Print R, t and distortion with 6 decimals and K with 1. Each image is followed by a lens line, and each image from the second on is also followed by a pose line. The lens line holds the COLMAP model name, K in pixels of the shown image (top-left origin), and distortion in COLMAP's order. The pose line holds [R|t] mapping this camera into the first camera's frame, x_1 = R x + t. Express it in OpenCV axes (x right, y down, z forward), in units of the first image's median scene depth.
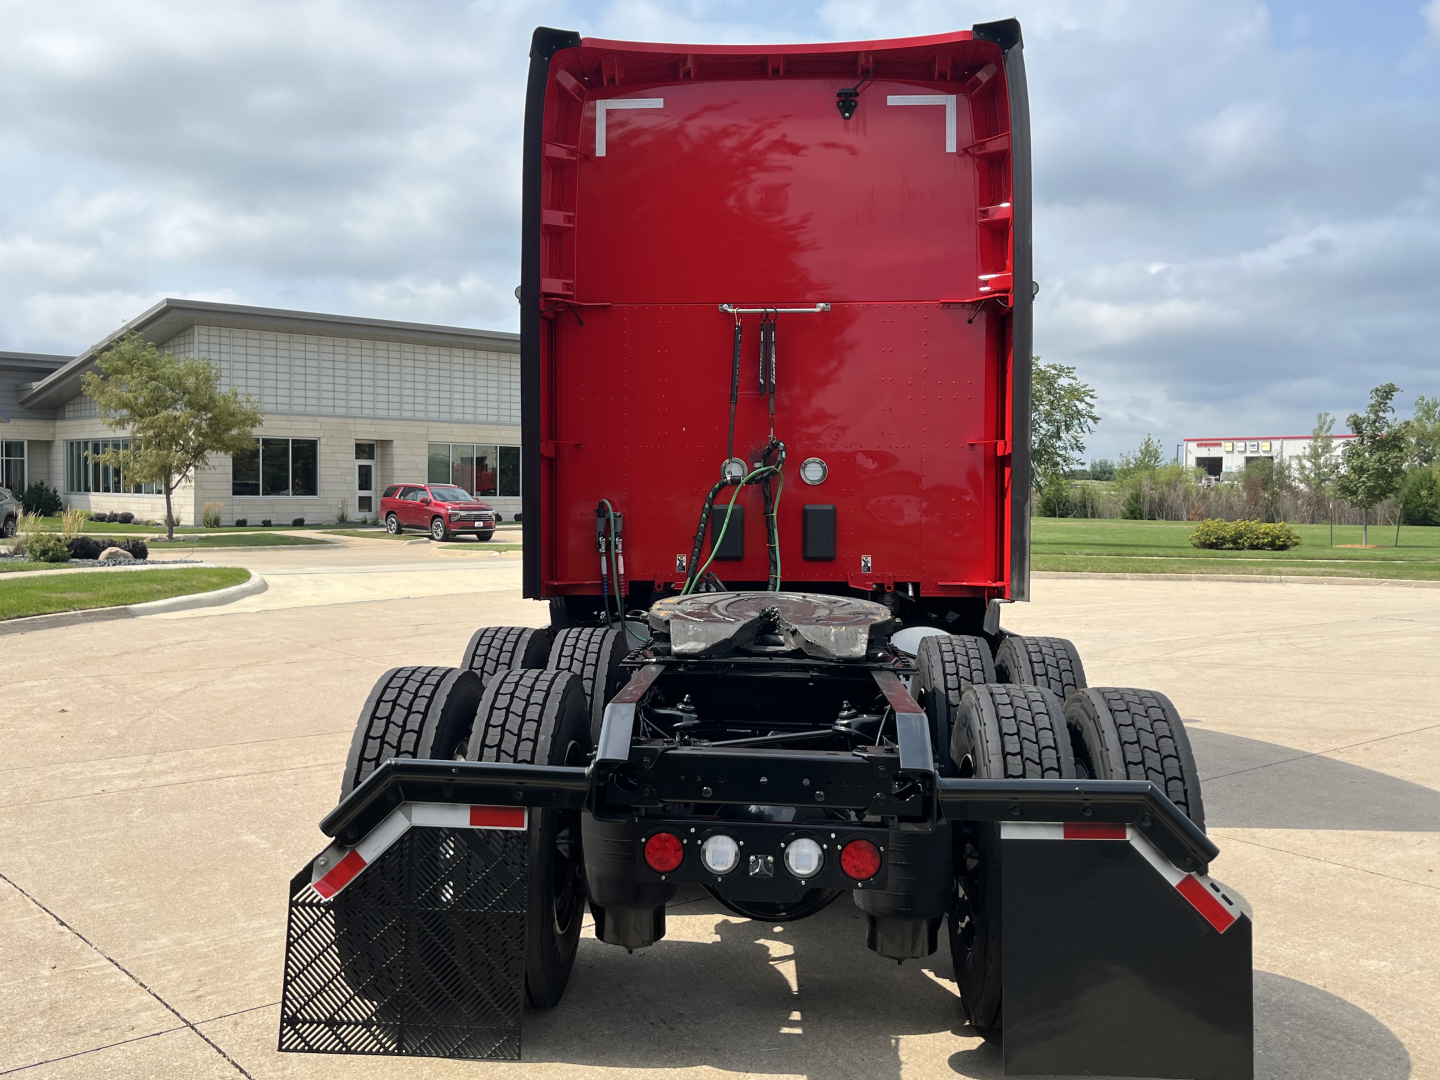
lens RADIAL K [[1364.2, 0, 720.0], [0, 1364.2, 540.0], [0, 0, 1]] dist [0.019913, 0.010584]
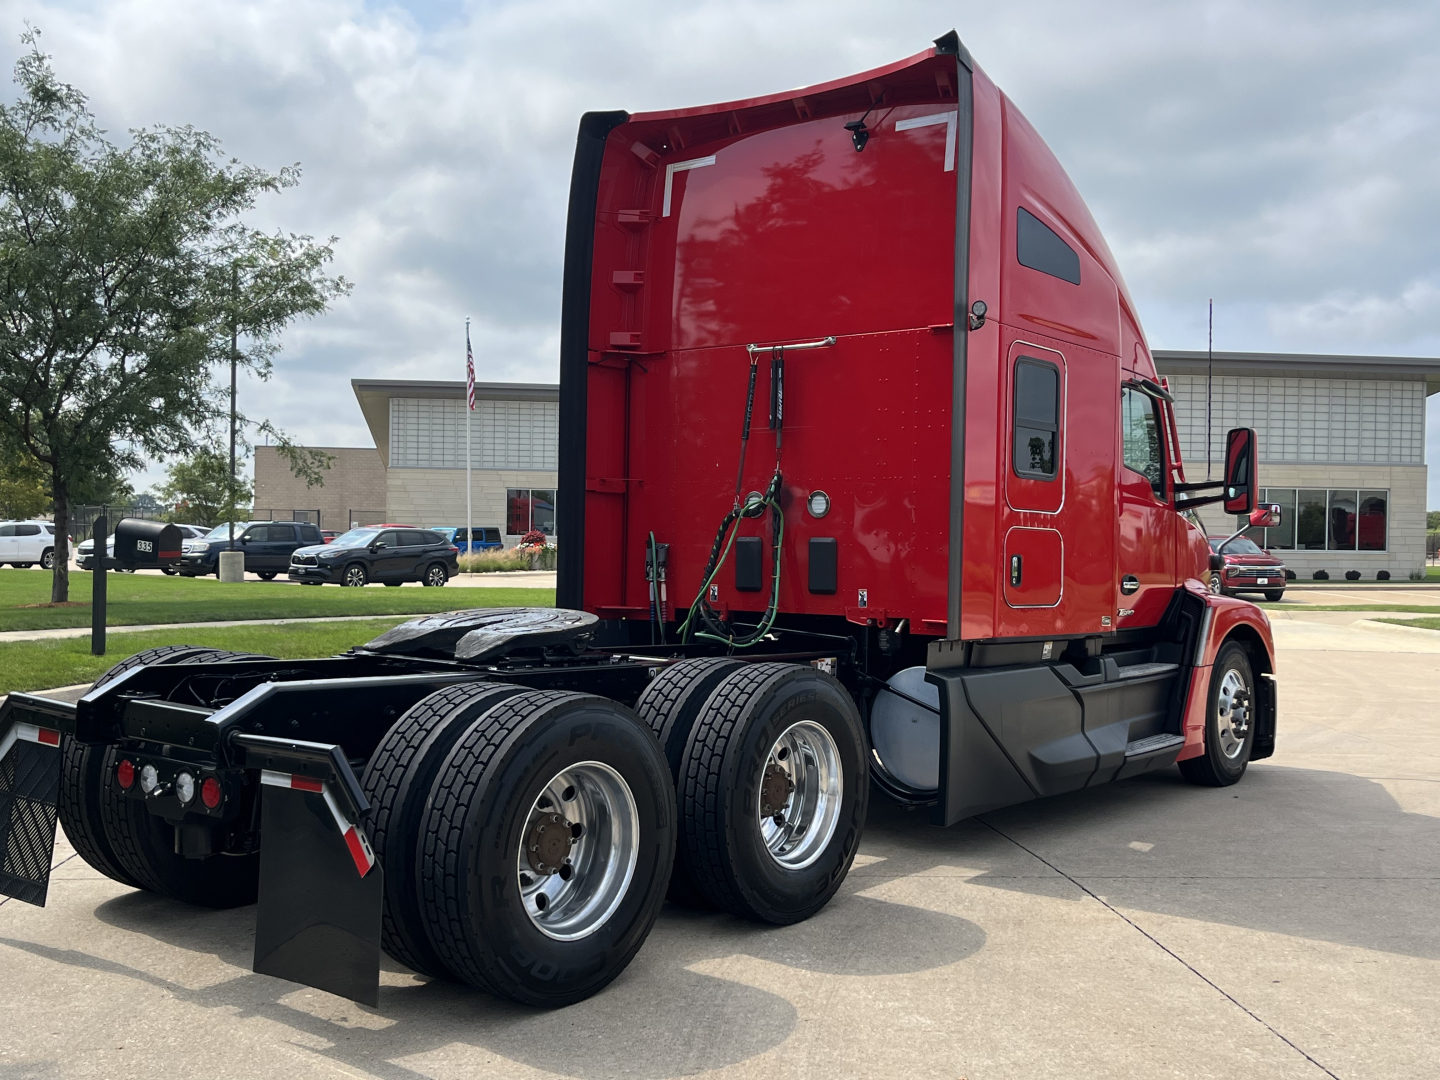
lens RADIAL K [[1501.0, 0, 653.5], [0, 1501.0, 540.6], [0, 0, 1]] dist [0.025494, -0.007383]
pose [[0.818023, 0.008148, -0.575128, 0.350447], [-0.029591, 0.999172, -0.027932, 0.006163], [0.574424, 0.039867, 0.817587, 0.017080]]
